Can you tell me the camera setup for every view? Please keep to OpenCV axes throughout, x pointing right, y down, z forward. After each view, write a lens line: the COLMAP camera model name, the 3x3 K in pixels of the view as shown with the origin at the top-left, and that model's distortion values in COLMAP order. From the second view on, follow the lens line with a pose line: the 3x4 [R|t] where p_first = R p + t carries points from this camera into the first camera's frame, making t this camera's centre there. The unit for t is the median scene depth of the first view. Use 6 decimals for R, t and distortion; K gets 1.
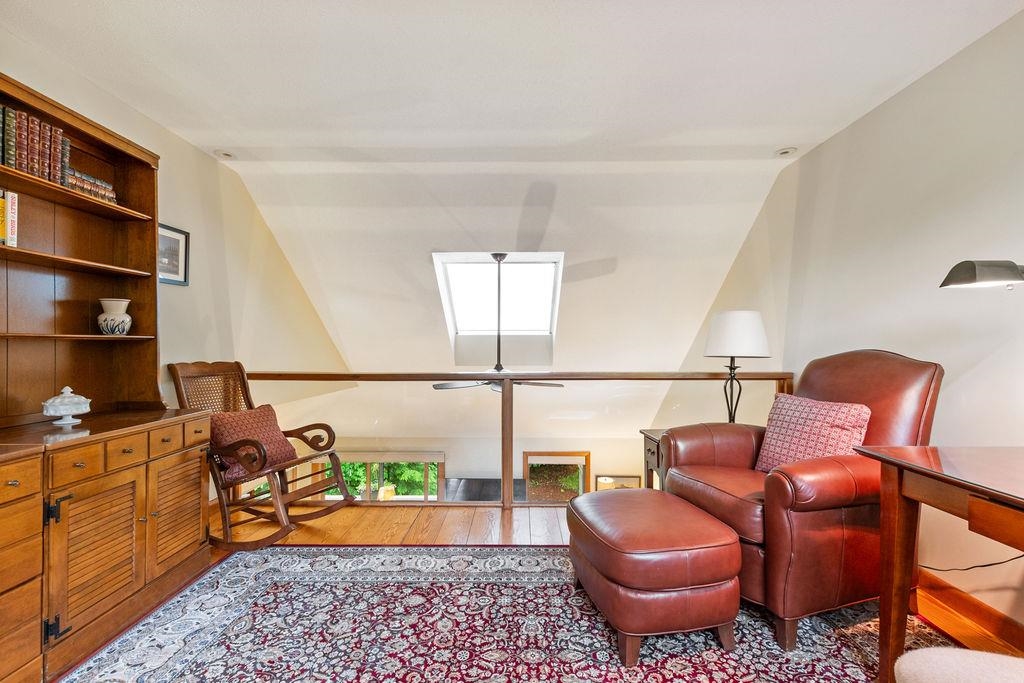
lens RADIAL K [[449.0, 0, 520.7], [0, 449.0, 340.0], [0, 0, 1]] dist [0.010305, -0.003124]
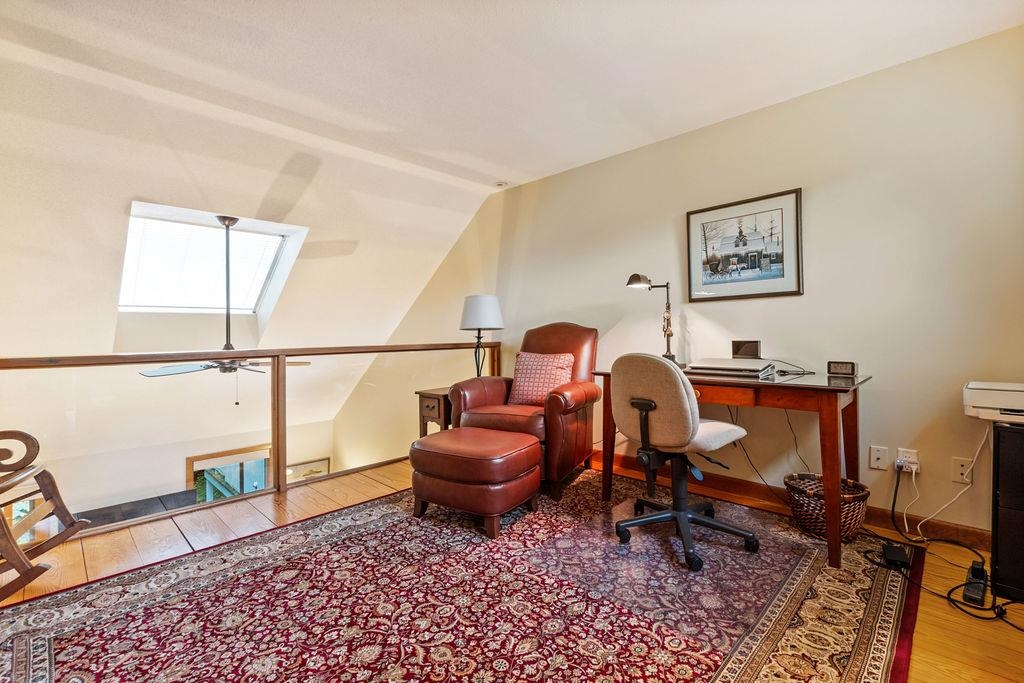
lens RADIAL K [[449.0, 0, 515.8], [0, 449.0, 339.9], [0, 0, 1]] dist [0.010305, -0.003124]
pose [[0.698242, -0.019659, 0.715591, -0.547392], [0.002535, 0.999684, 0.024990, 0.046483], [-0.715857, -0.015635, 0.698072, -0.022190]]
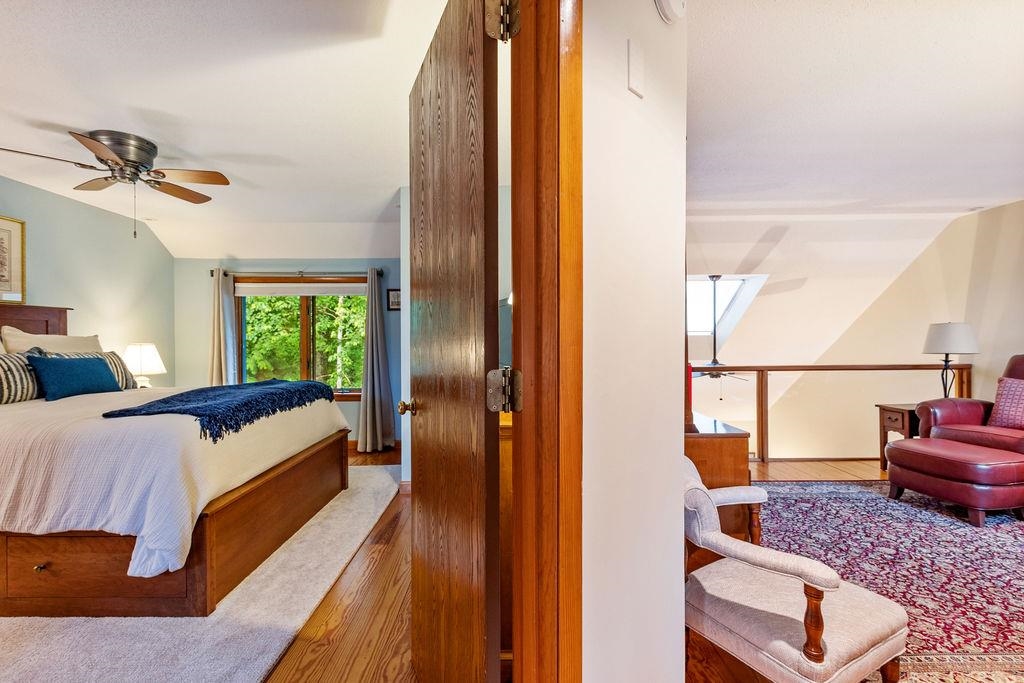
lens RADIAL K [[449.0, 0, 514.5], [0, 449.0, 338.8], [0, 0, 1]] dist [0.010305, -0.003124]
pose [[0.999945, -0.009745, 0.003873, -1.230747], [0.009701, 0.999890, 0.011207, -0.052678], [-0.003982, -0.011168, 0.999930, -0.600776]]
